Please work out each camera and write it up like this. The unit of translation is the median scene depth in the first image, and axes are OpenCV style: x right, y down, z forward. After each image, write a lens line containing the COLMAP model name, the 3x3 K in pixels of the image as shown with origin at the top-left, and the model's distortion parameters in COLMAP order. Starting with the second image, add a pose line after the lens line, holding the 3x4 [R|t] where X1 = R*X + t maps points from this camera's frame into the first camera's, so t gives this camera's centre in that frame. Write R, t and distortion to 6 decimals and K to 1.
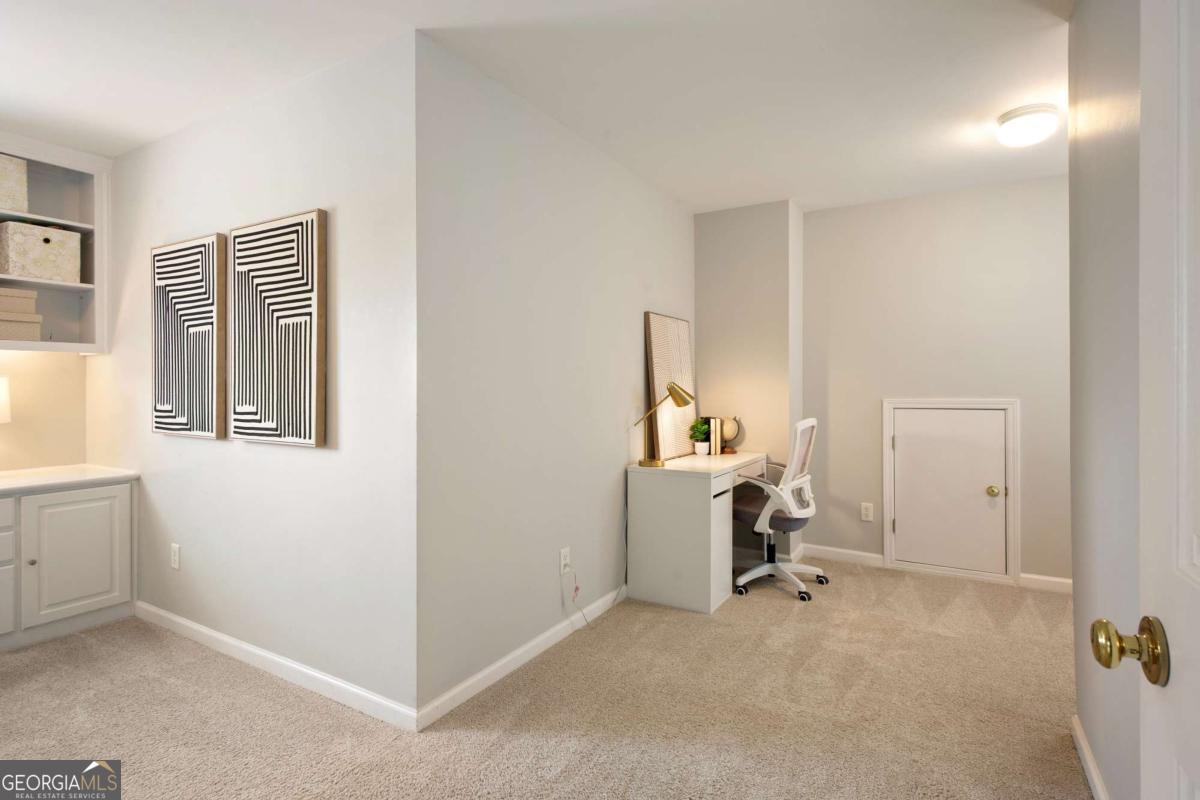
lens RADIAL K [[591.2, 0, 621.1], [0, 591.2, 392.6], [0, 0, 1]] dist [-0.000527, 0.001304]
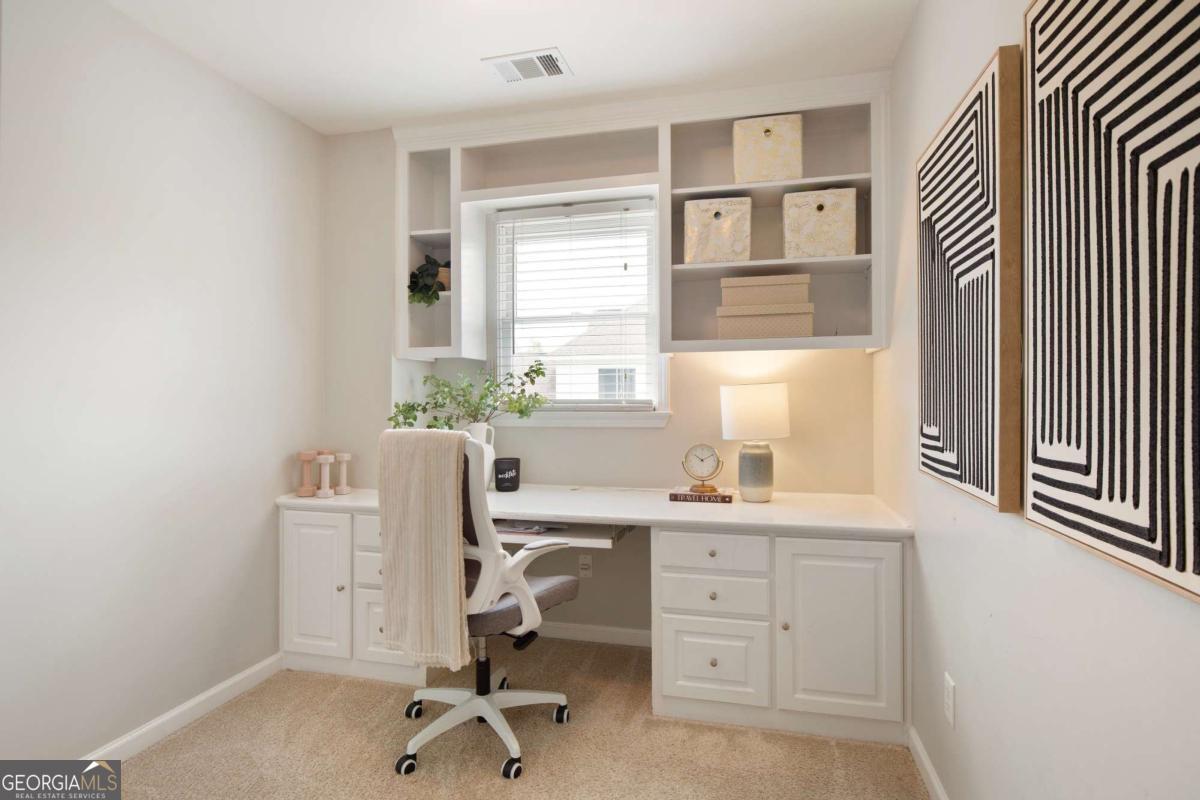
lens RADIAL K [[591.2, 0, 621.1], [0, 591.2, 392.6], [0, 0, 1]] dist [-0.000527, 0.001304]
pose [[0.283877, -0.004386, -0.958851, -0.316856], [-0.006155, 0.999961, -0.006396, -0.006180], [0.958841, 0.007718, 0.283838, 0.561626]]
